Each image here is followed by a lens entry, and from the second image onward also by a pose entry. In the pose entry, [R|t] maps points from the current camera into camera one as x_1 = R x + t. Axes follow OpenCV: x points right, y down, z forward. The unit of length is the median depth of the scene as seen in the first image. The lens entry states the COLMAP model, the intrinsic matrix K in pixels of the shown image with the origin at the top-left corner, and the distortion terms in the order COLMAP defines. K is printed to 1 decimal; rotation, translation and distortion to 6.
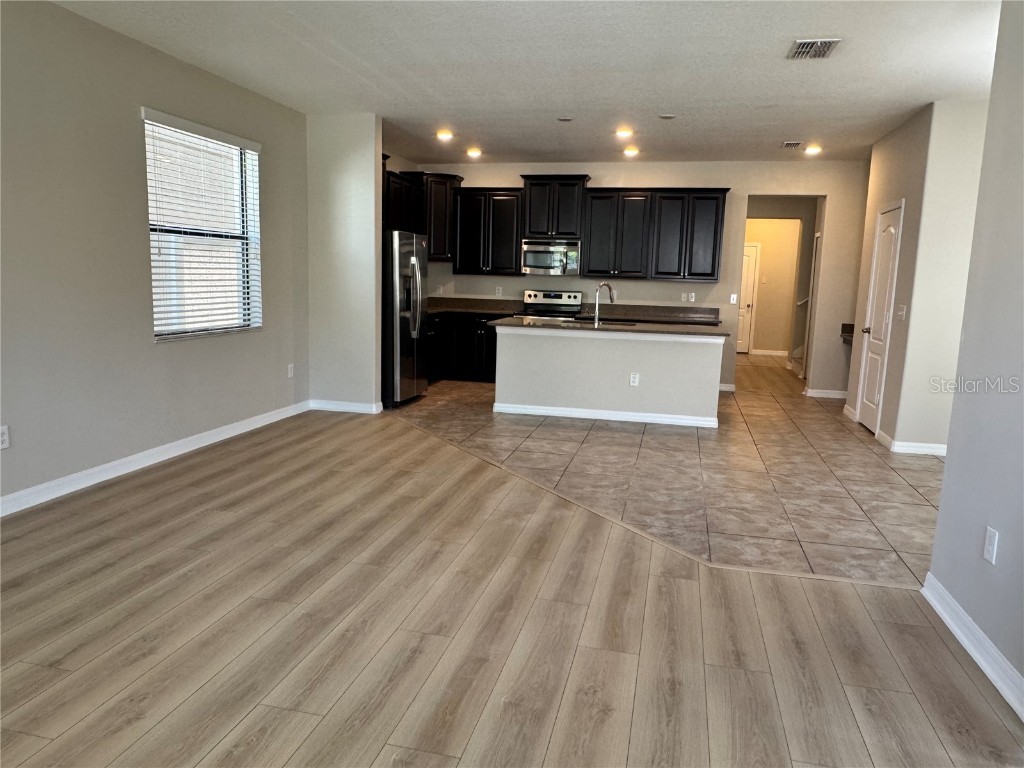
lens RADIAL K [[718.9, 0, 512.0], [0, 718.9, 384.0], [0, 0, 1]] dist [0.000377, -0.000881]
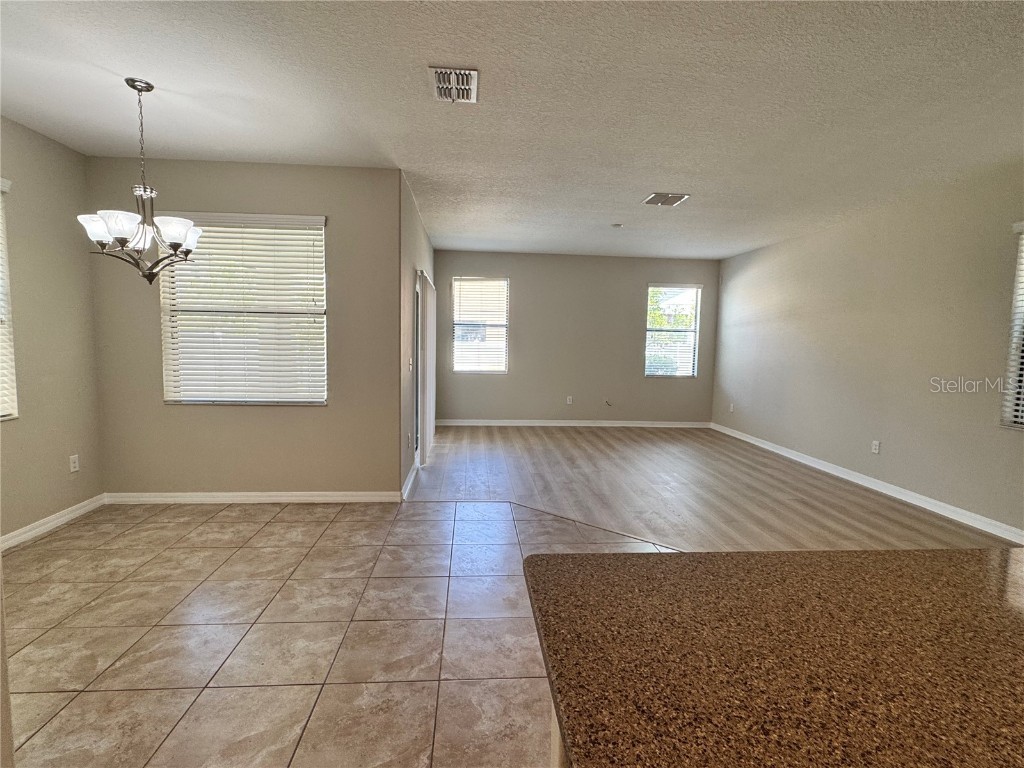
lens RADIAL K [[511.7, 0, 512.0], [0, 511.7, 384.0], [0, 0, 1]] dist [-0.002653, 0.000238]
pose [[-0.951823, -0.022139, -0.305847, 0.578790], [-0.093079, 0.971192, 0.219370, -0.275829], [0.292179, 0.237269, -0.926463, 1.827022]]
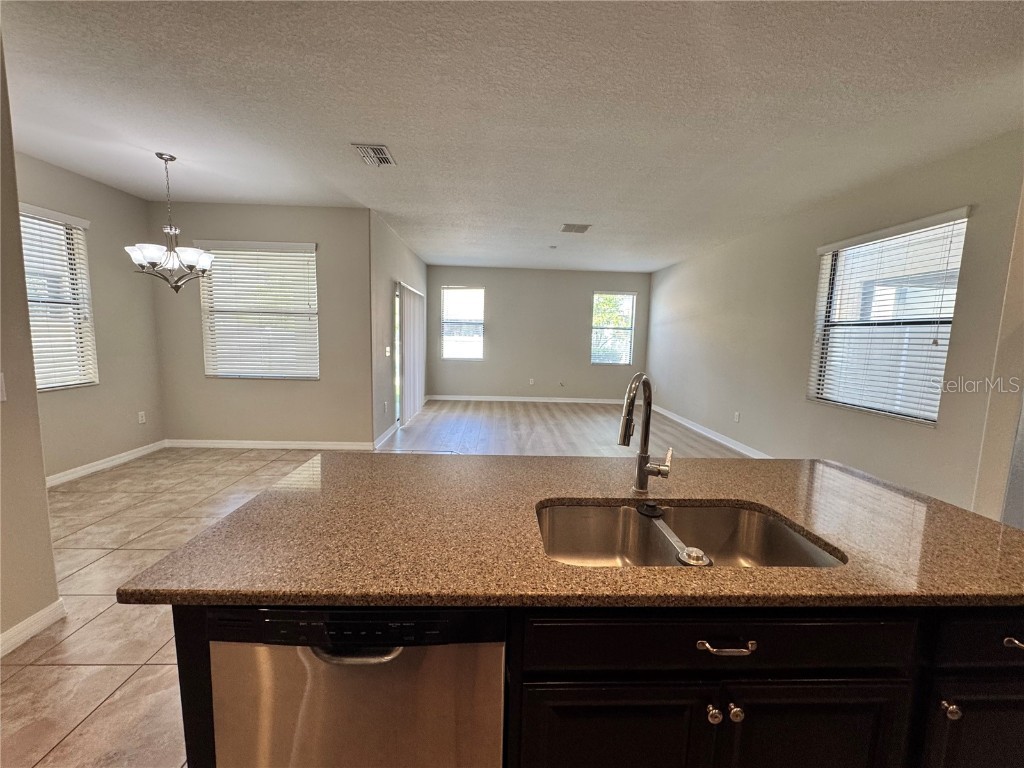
lens RADIAL K [[416.0, 0, 512.0], [0, 416.0, 384.0], [0, 0, 1]] dist [-0.001650, 0.000135]
pose [[-0.963408, -0.024344, -0.266932, 0.402308], [-0.093838, 0.963477, 0.250811, -0.306679], [0.251077, 0.266682, -0.930506, 2.005639]]
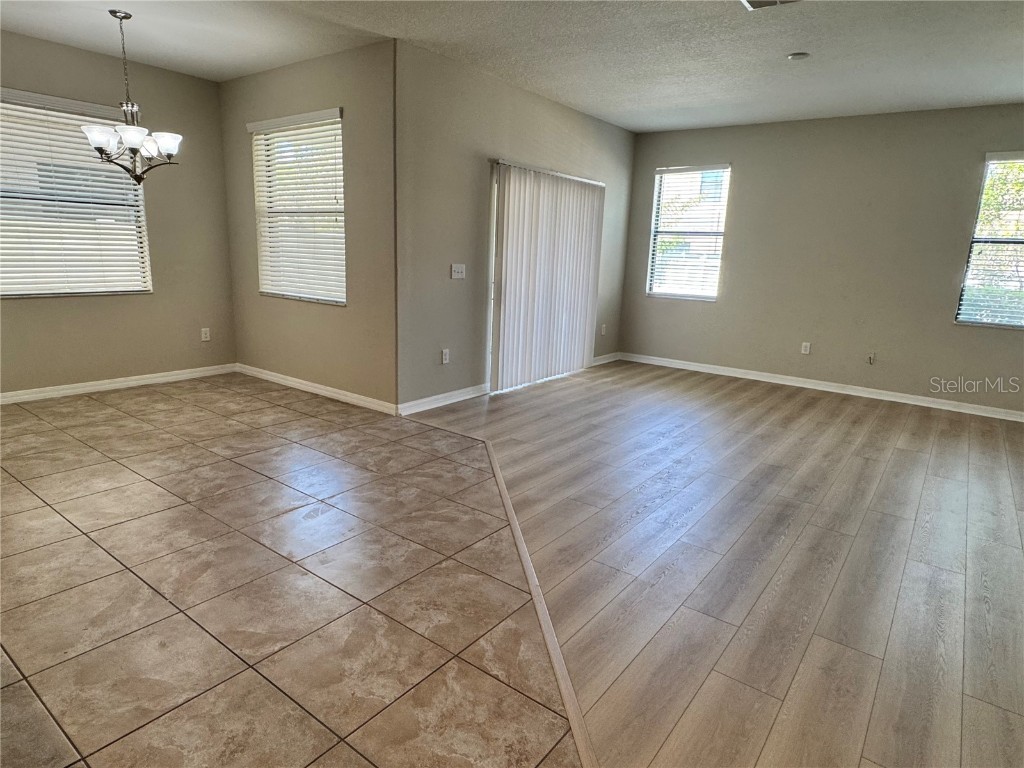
lens RADIAL K [[599.9, 0, 512.0], [0, 599.9, 384.0], [0, 0, 1]] dist [-0.002426, 0.001597]
pose [[-0.912863, -0.153299, 0.378391, -0.192379], [-0.007125, 0.932668, 0.360666, -0.265207], [-0.408203, 0.326543, -0.852490, 1.716292]]
